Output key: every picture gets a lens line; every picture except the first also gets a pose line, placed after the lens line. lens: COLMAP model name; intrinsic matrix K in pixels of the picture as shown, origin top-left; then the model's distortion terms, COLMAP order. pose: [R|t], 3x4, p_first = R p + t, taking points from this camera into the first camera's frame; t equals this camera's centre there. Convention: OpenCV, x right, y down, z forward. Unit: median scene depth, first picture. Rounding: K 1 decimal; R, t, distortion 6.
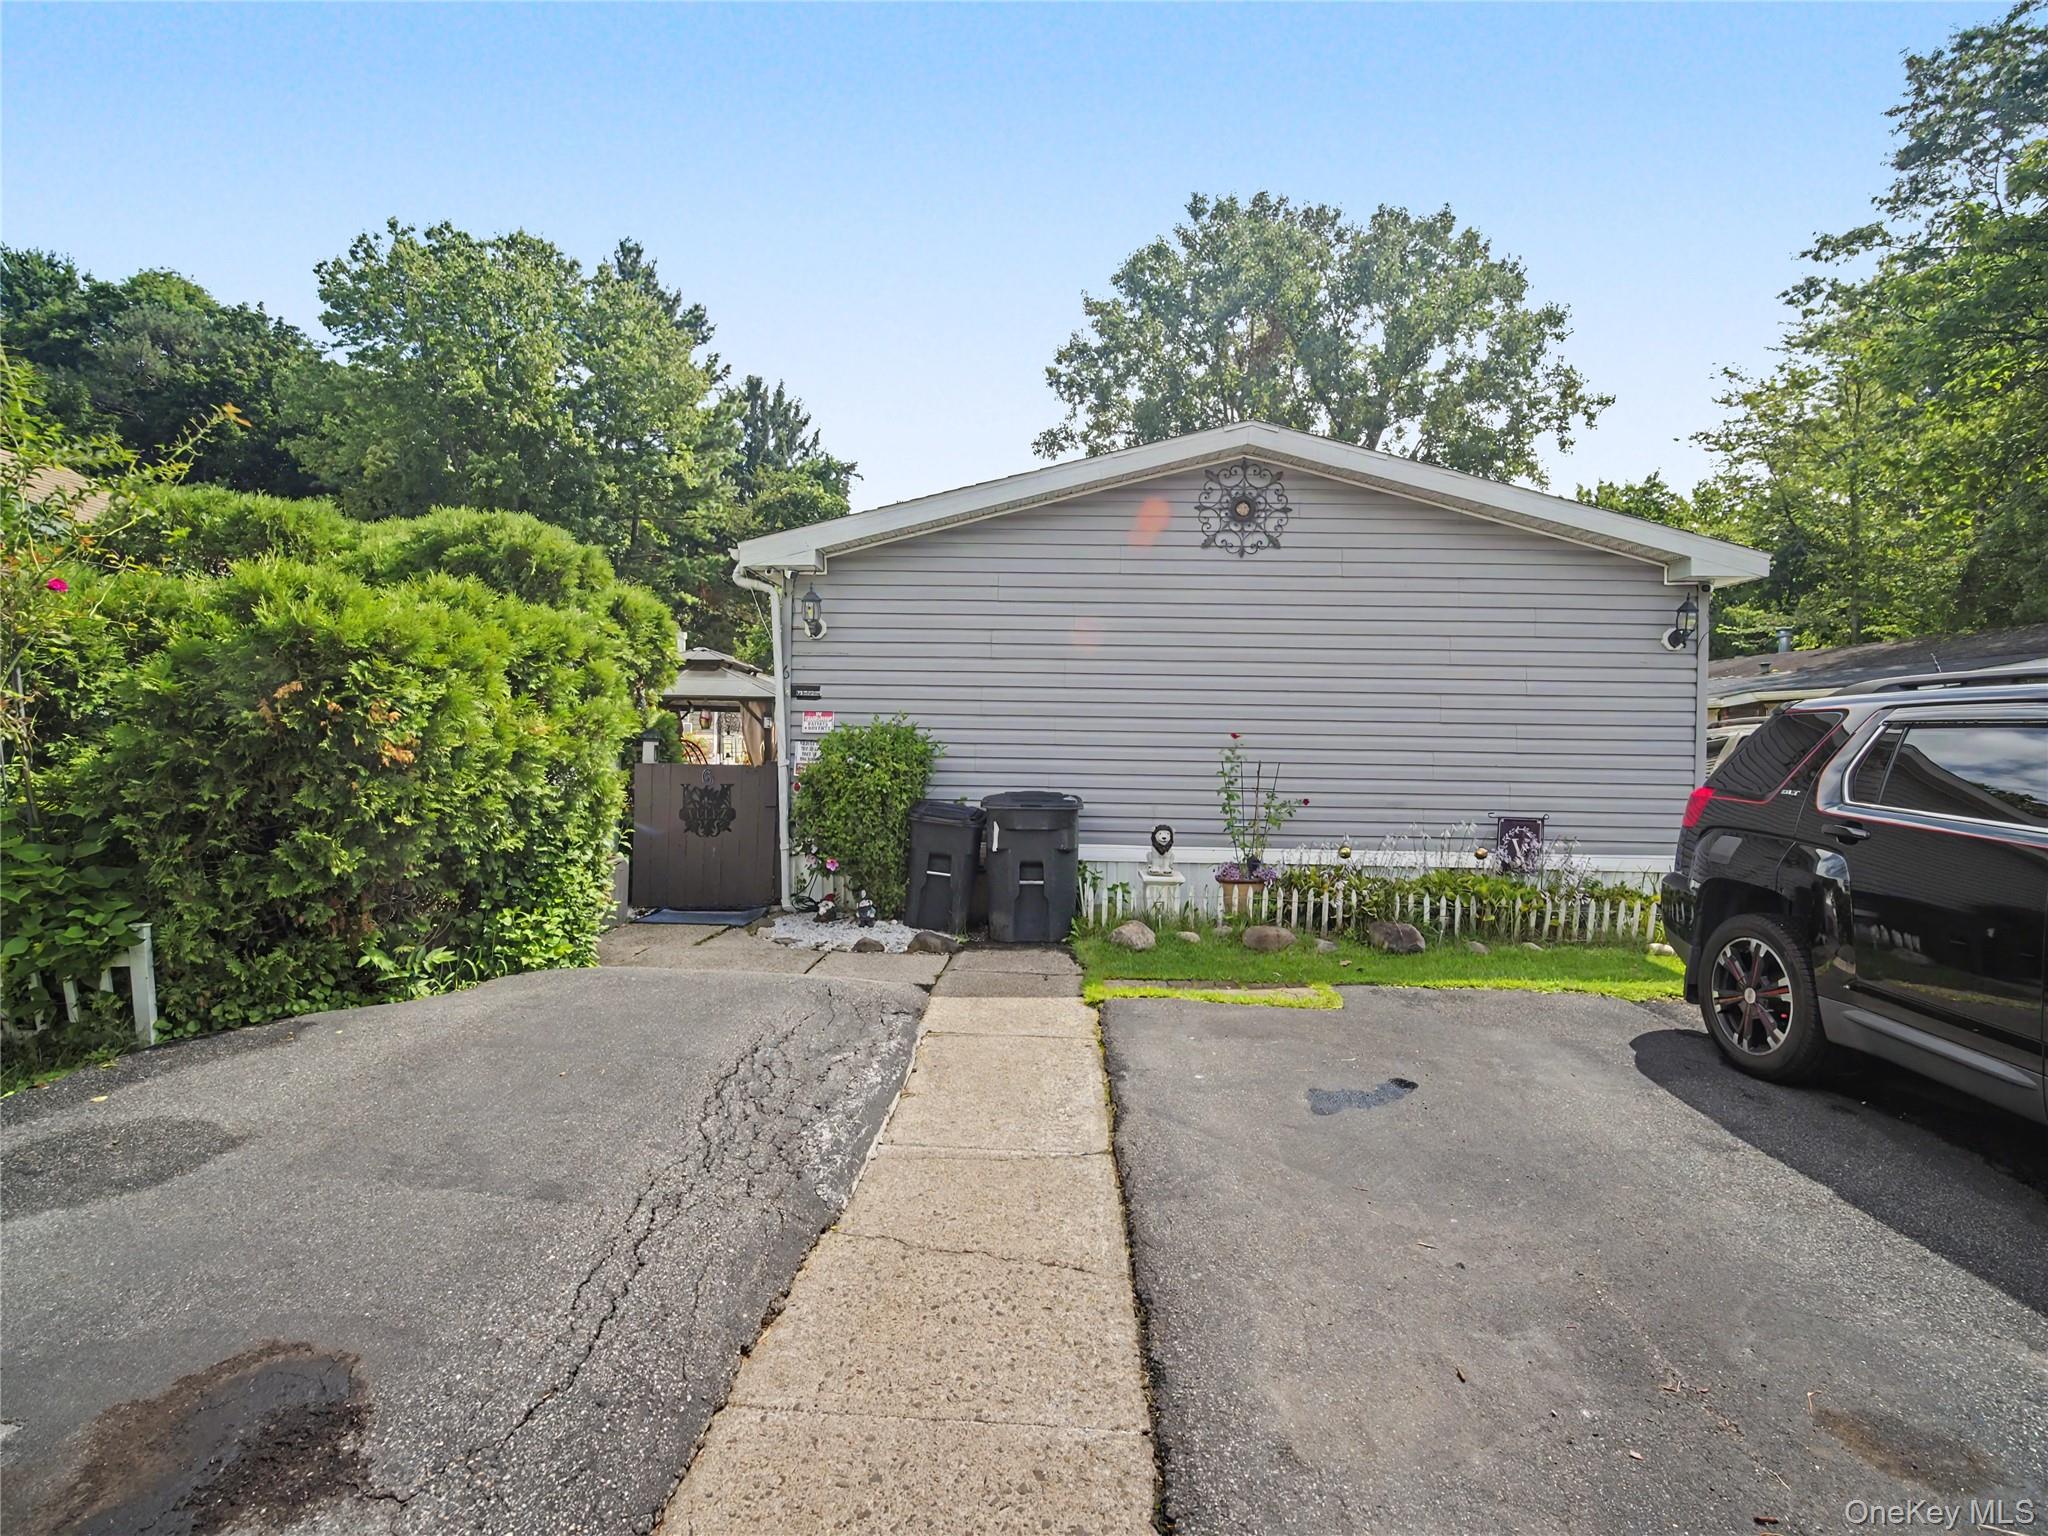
lens RADIAL K [[935.1, 0, 1022.0], [0, 935.1, 766.6], [0, 0, 1]] dist [-0.017337, -0.001099]
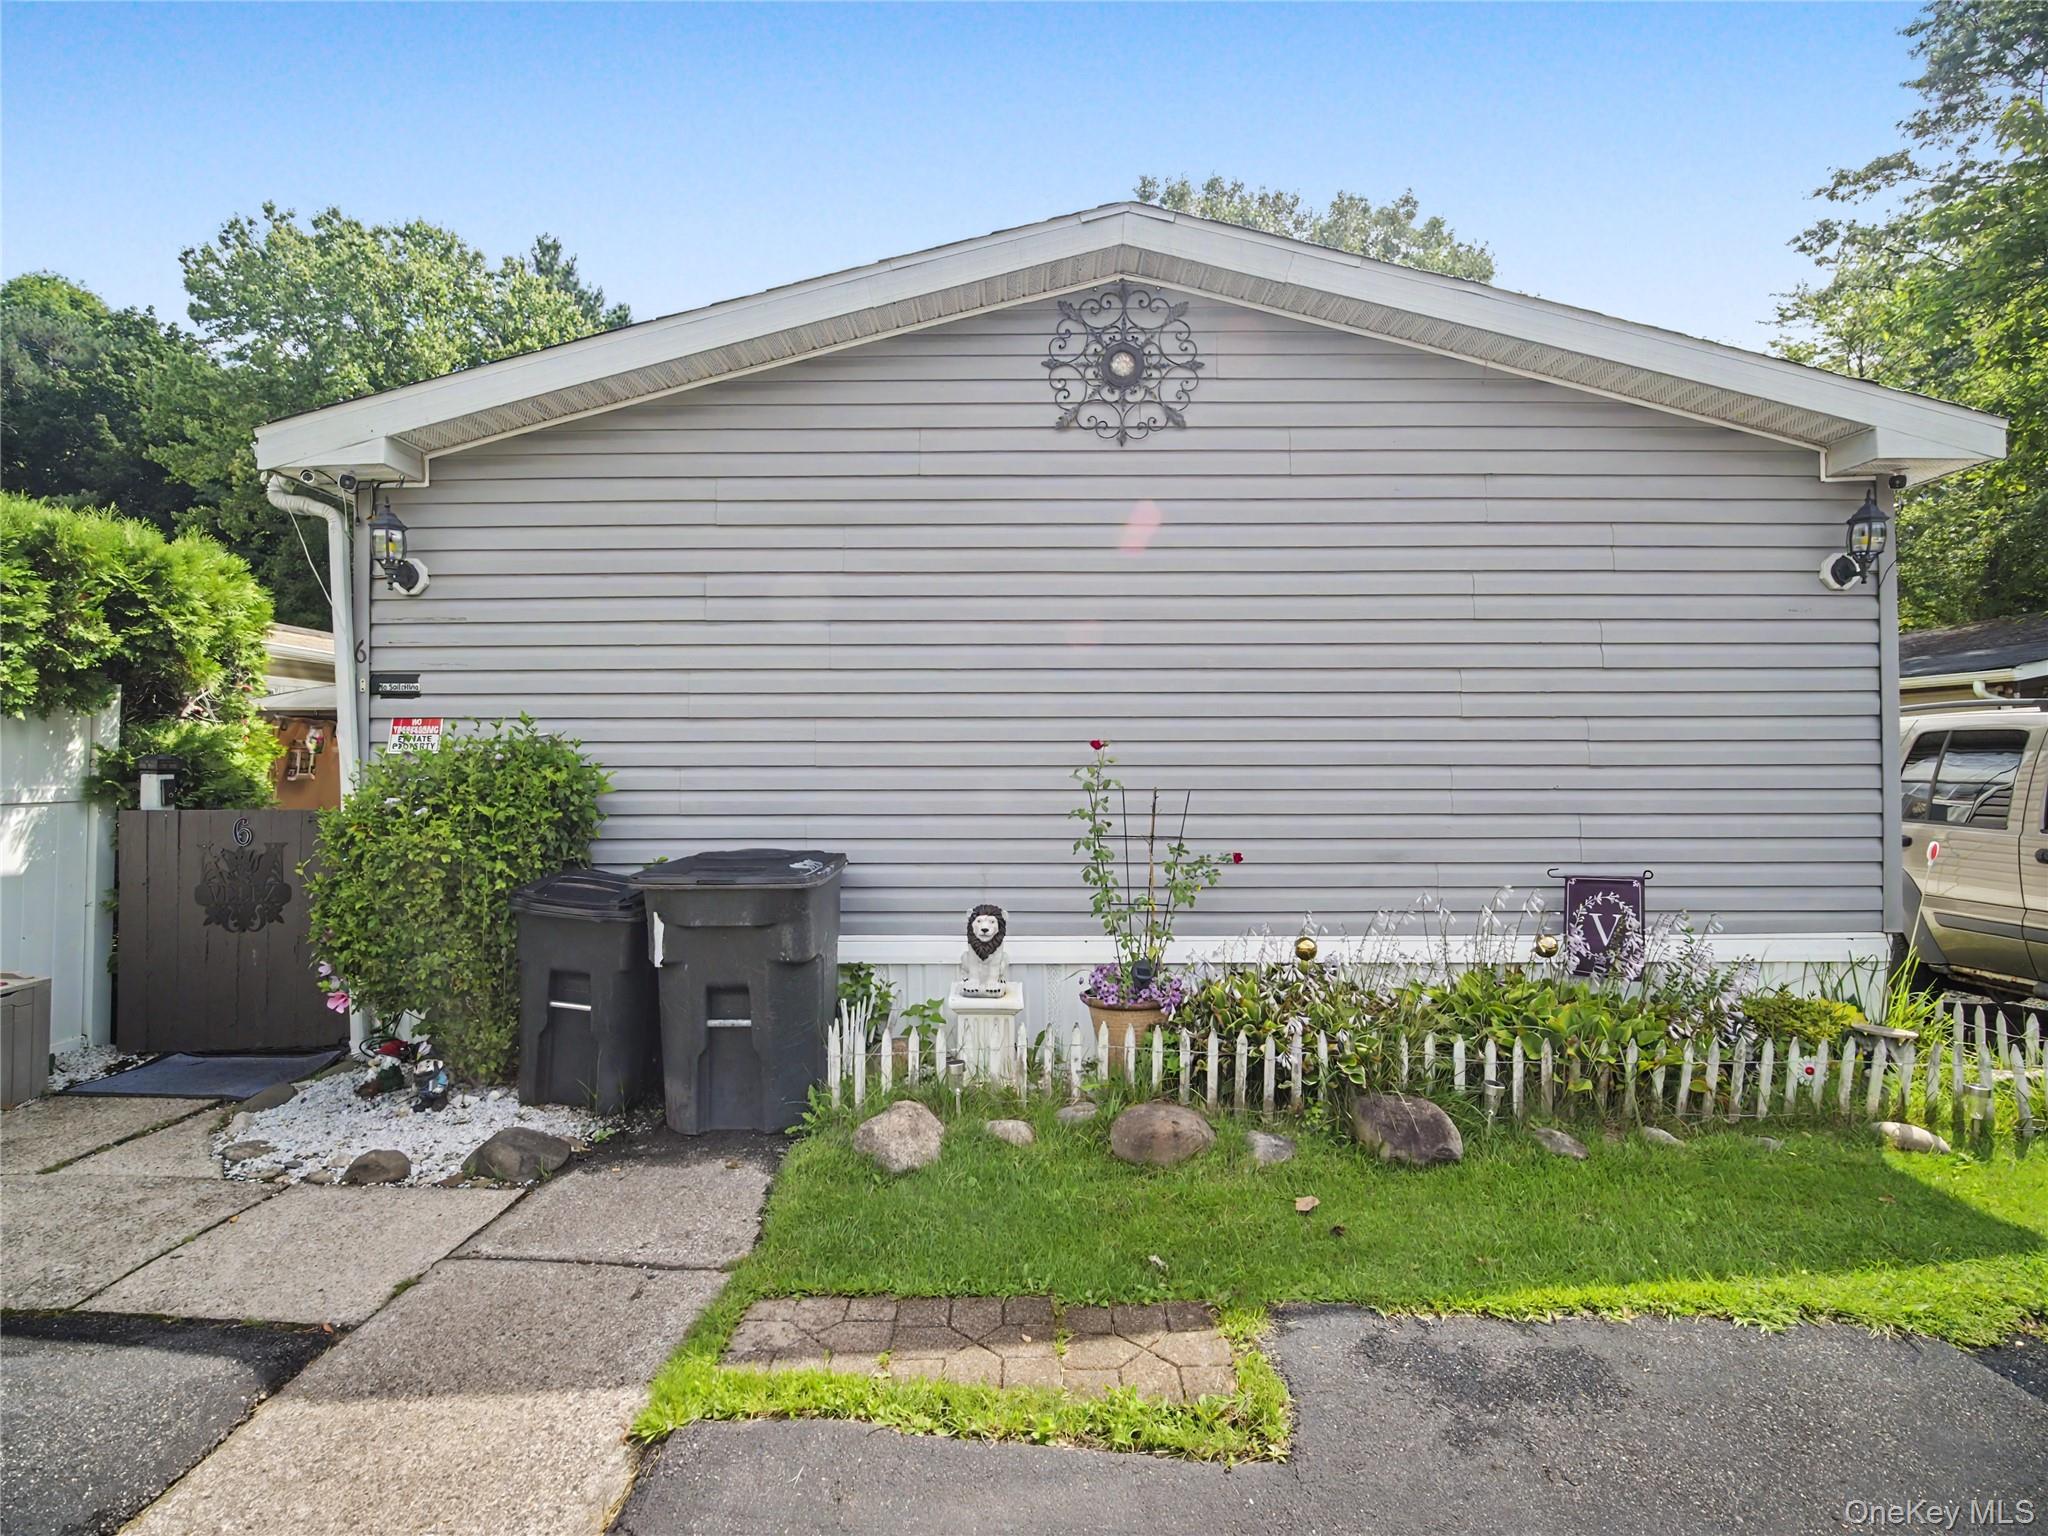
lens RADIAL K [[935.1, 0, 1032.4], [0, 935.1, 767.8], [0, 0, 1]] dist [-0.017337, -0.001099]
pose [[0.999224, -0.018678, 0.034668, 0.151787], [0.019471, 0.999554, -0.022665, -0.006669], [-0.034229, 0.023322, 0.999142, 0.408311]]
